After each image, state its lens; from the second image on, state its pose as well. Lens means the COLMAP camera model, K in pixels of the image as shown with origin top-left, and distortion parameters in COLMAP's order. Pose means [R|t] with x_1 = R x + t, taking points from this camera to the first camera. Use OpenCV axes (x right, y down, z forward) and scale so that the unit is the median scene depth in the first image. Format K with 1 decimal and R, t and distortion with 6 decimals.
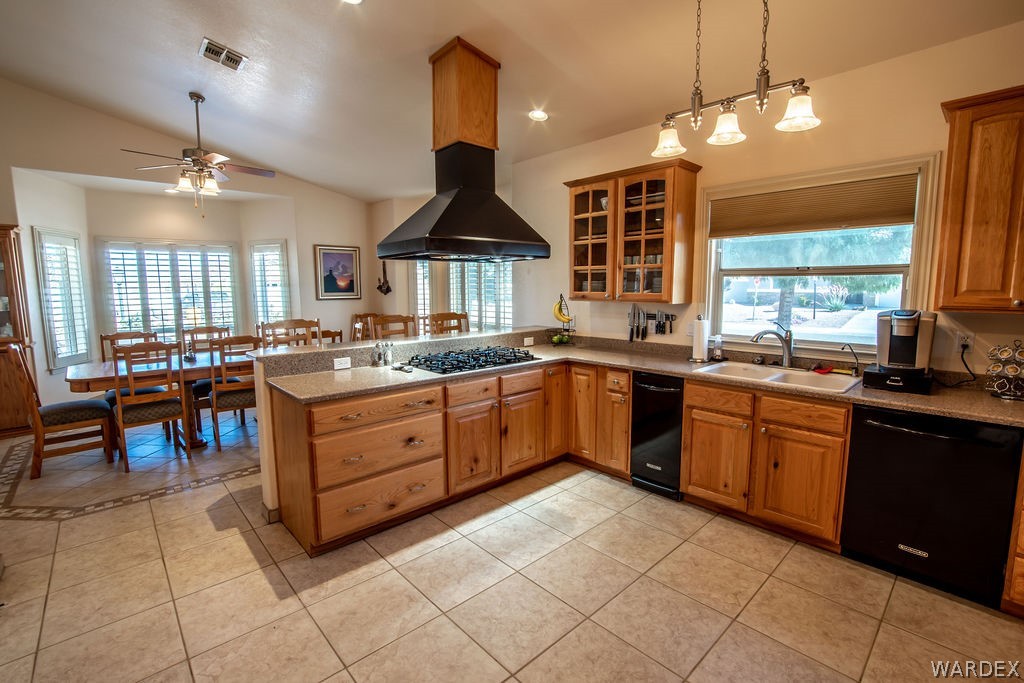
lens RADIAL K [[459.1, 0, 517.4], [0, 459.1, 339.2], [0, 0, 1]] dist [-0.035832, 0.006993]
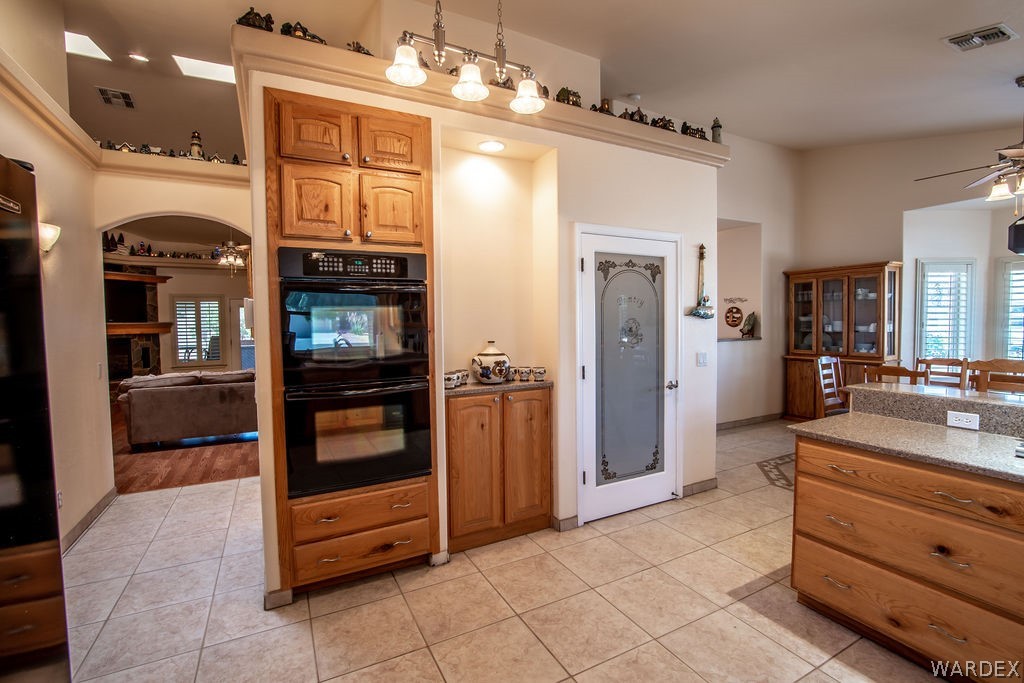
lens RADIAL K [[459.1, 0, 504.3], [0, 459.1, 341.2], [0, 0, 1]] dist [-0.035832, 0.006993]
pose [[-0.265901, 0.054488, -0.962459, 0.450304], [-0.101579, 0.991259, 0.084182, -0.052989], [0.958634, 0.120150, -0.258042, 0.466629]]
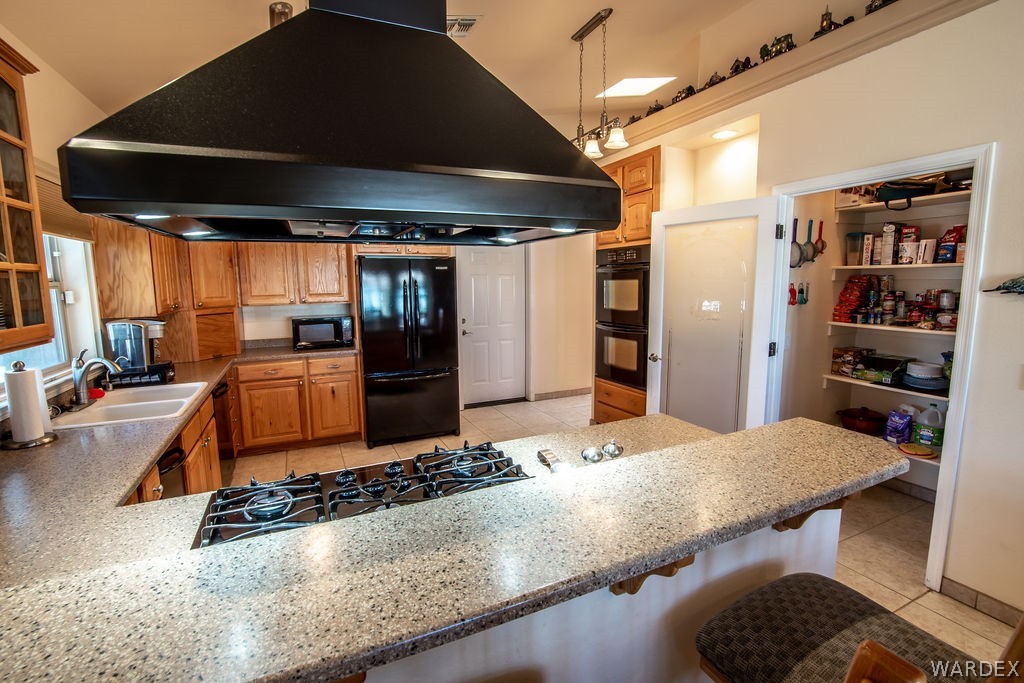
lens RADIAL K [[459.1, 0, 512.9], [0, 459.1, 339.7], [0, 0, 1]] dist [-0.035832, 0.006993]
pose [[-0.950143, -0.023365, 0.310938, -0.352304], [0.053068, 0.970524, 0.235090, -0.182746], [-0.307266, 0.239870, -0.920896, 1.393057]]
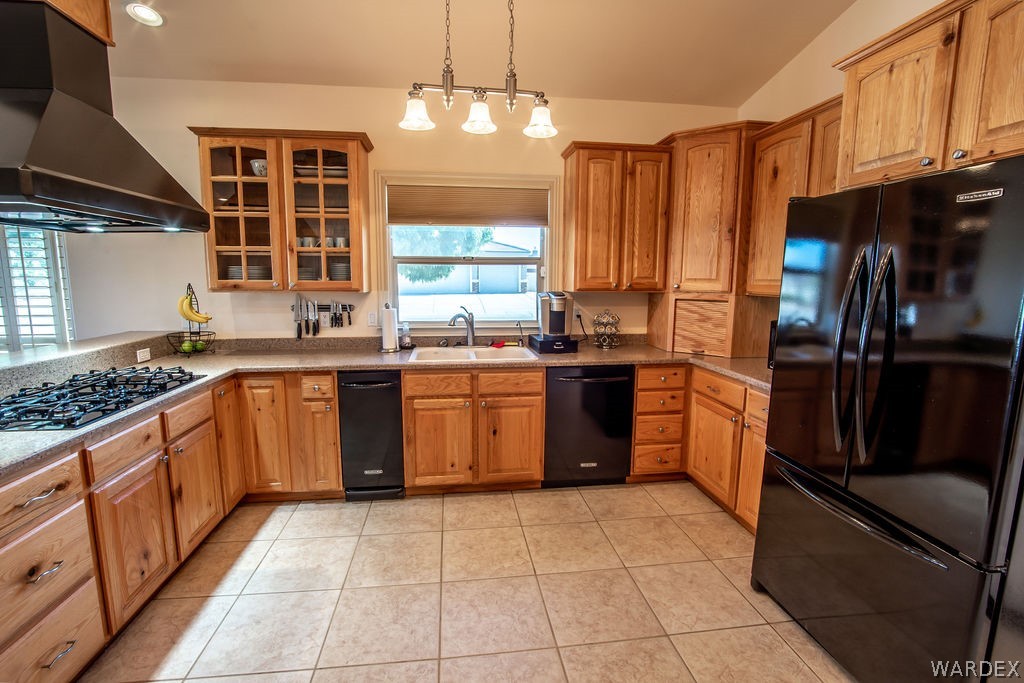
lens RADIAL K [[459.1, 0, 516.5], [0, 459.1, 338.4], [0, 0, 1]] dist [-0.035832, 0.006993]
pose [[0.582282, -0.101180, 0.806666, -0.246204], [0.085612, 0.994340, 0.062922, -0.018107], [-0.808467, 0.032422, 0.587648, 0.231003]]
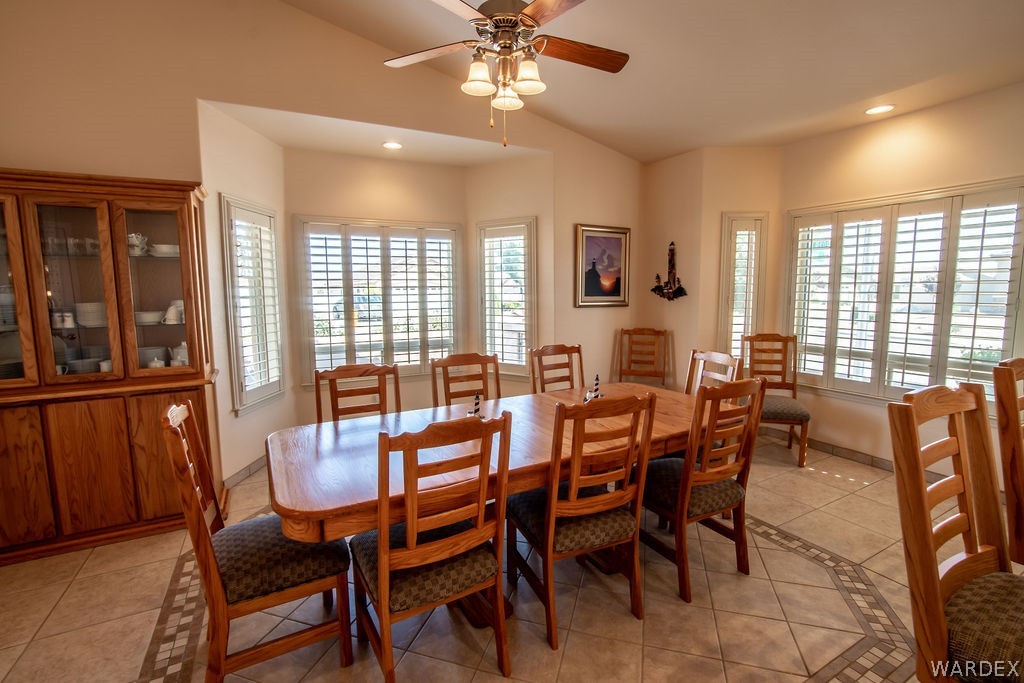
lens RADIAL K [[459.1, 0, 514.0], [0, 459.1, 337.7], [0, 0, 1]] dist [-0.035832, 0.006993]
pose [[0.968356, 0.024355, -0.248382, -0.760333], [-0.027592, 0.999574, -0.009558, -0.069777], [0.248043, 0.016109, 0.968615, 0.703687]]
